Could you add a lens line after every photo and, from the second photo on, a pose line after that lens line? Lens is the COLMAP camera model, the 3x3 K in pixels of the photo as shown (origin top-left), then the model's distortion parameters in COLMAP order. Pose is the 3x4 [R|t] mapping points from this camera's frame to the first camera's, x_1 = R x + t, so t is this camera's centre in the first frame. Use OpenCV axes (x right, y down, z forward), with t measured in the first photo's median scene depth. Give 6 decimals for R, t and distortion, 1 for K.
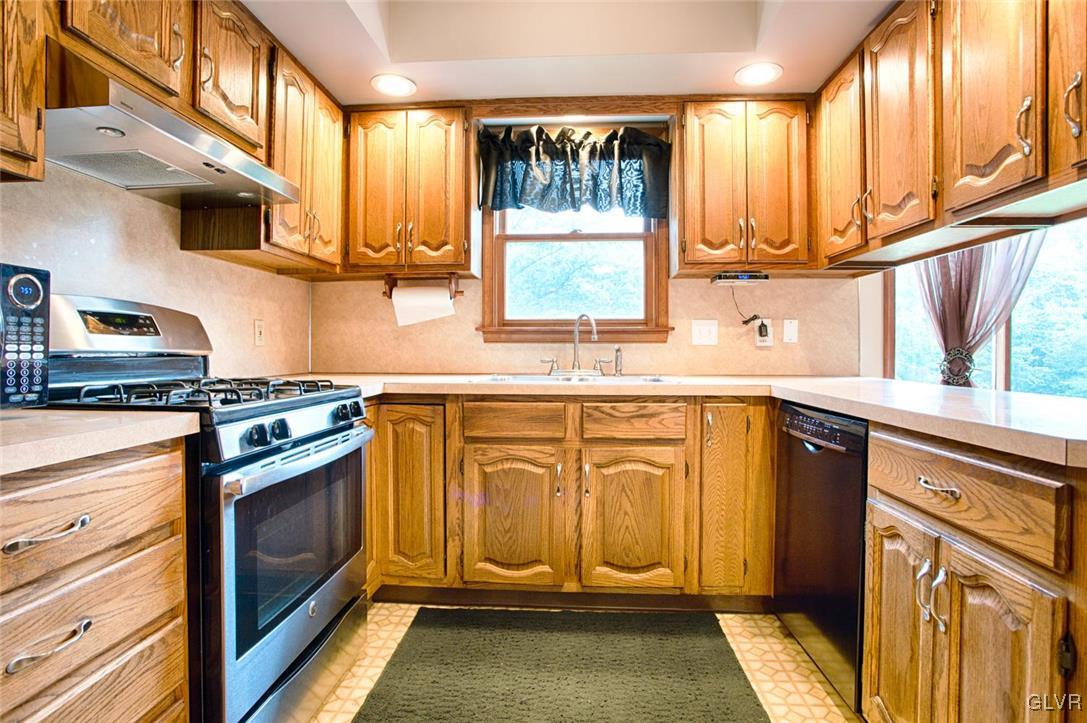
lens RADIAL K [[547.6, 0, 543.5], [0, 547.6, 361.5], [0, 0, 1]] dist [-0.078382, 0.027355]
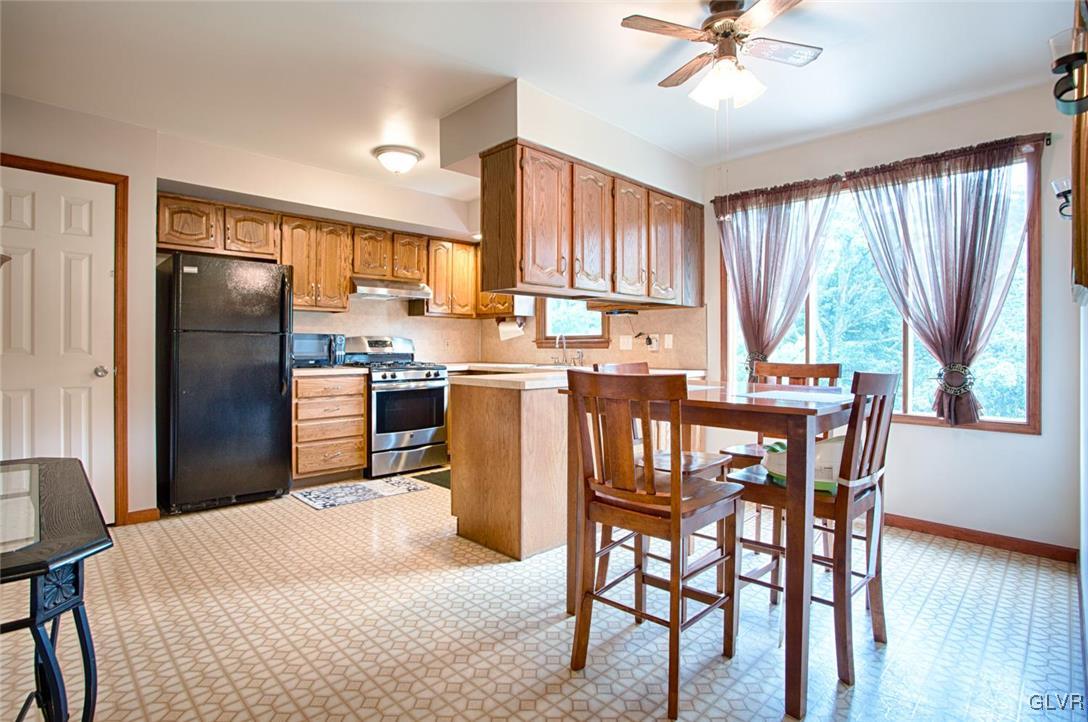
lens RADIAL K [[572.8, 0, 525.7], [0, 572.8, 348.8], [0, 0, 1]] dist [-0.082817, 0.040235]
pose [[0.723632, 0.002514, -0.690181, 1.616859], [-0.014848, 0.999819, -0.011927, -0.008290], [0.690026, 0.018879, 0.723538, -0.661770]]
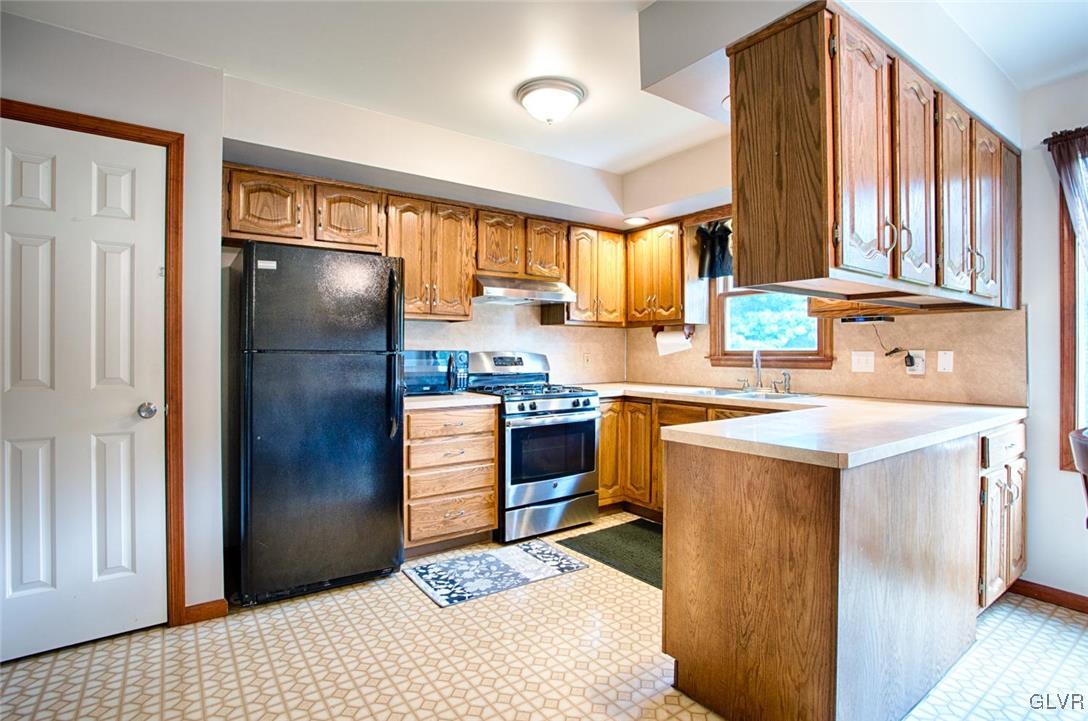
lens RADIAL K [[557.6, 0, 521.4], [0, 557.6, 351.5], [0, 0, 1]] dist [-0.075892, 0.029419]
pose [[0.610366, -0.000352, -0.792119, 0.965947], [-0.014720, 0.999822, -0.011786, -0.061863], [0.791983, 0.018854, 0.610252, -0.420796]]
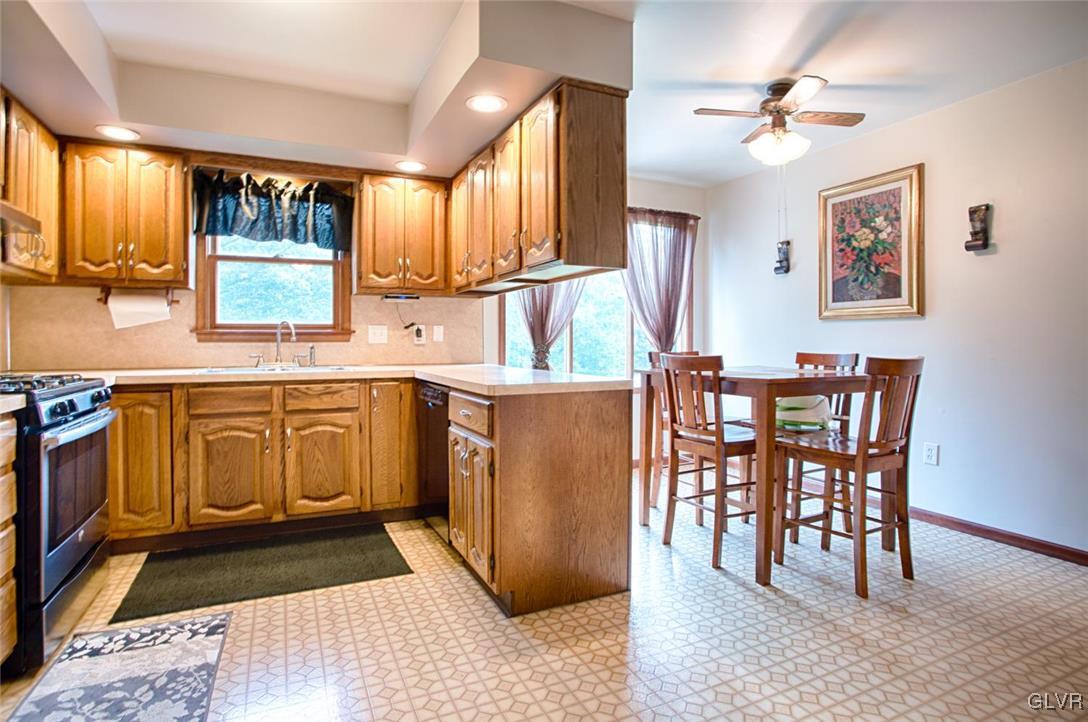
lens RADIAL K [[577.4, 0, 556.2], [0, 577.4, 344.0], [0, 0, 1]] dist [-0.069264, 0.032365]
pose [[0.865837, -0.004312, 0.500308, -0.055853], [0.011221, 0.999879, -0.010802, -0.009196], [-0.500201, 0.014967, 0.865780, -0.620179]]
